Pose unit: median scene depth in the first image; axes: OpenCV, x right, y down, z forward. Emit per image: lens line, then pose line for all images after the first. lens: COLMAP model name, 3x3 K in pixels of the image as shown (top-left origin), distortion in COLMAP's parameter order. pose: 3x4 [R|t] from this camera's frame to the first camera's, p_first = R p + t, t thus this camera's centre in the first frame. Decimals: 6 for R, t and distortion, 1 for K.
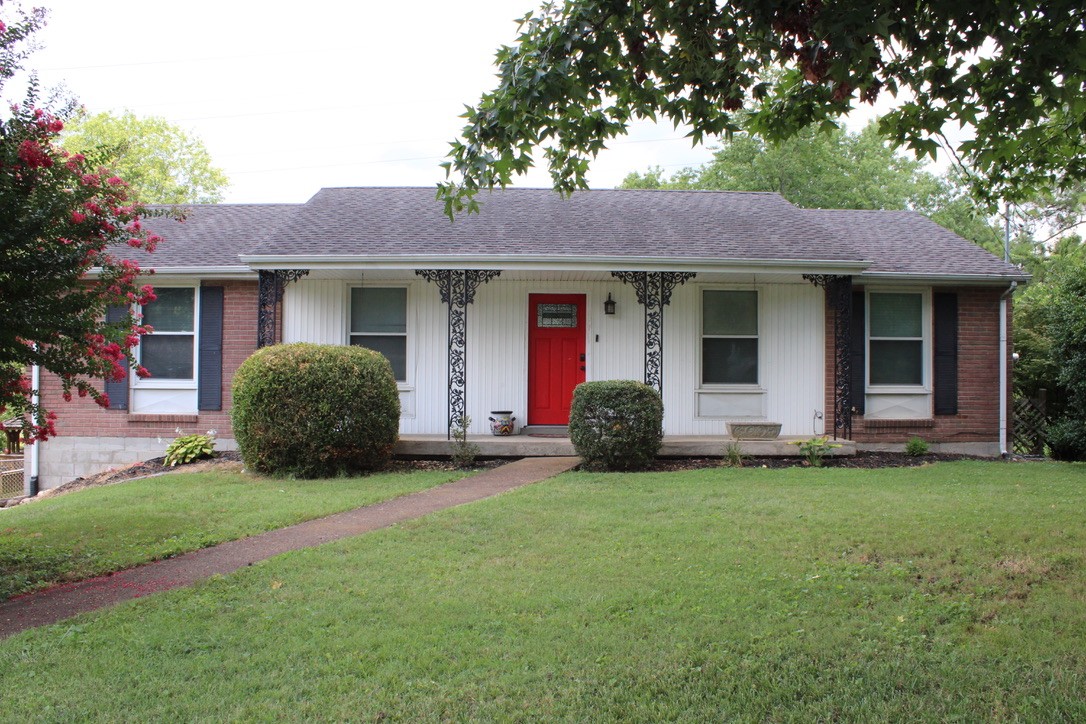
lens RADIAL K [[918.8, 0, 545.1], [0, 918.8, 363.8], [0, 0, 1]] dist [-0.140244, 0.111366]
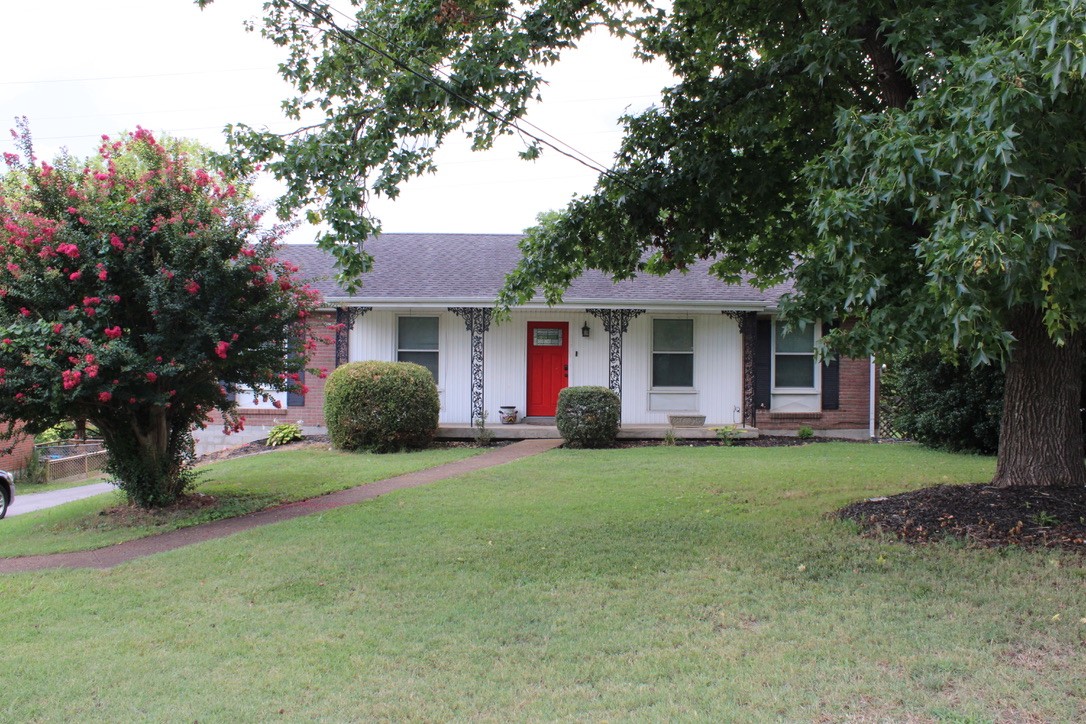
lens RADIAL K [[918.8, 0, 541.9], [0, 918.8, 360.4], [0, 0, 1]] dist [-0.140244, 0.111366]
pose [[0.999979, 0.000475, 0.006405, -0.004991], [-0.000541, 0.999946, 0.010405, -0.035494], [-0.006400, -0.010408, 0.999925, -0.424526]]
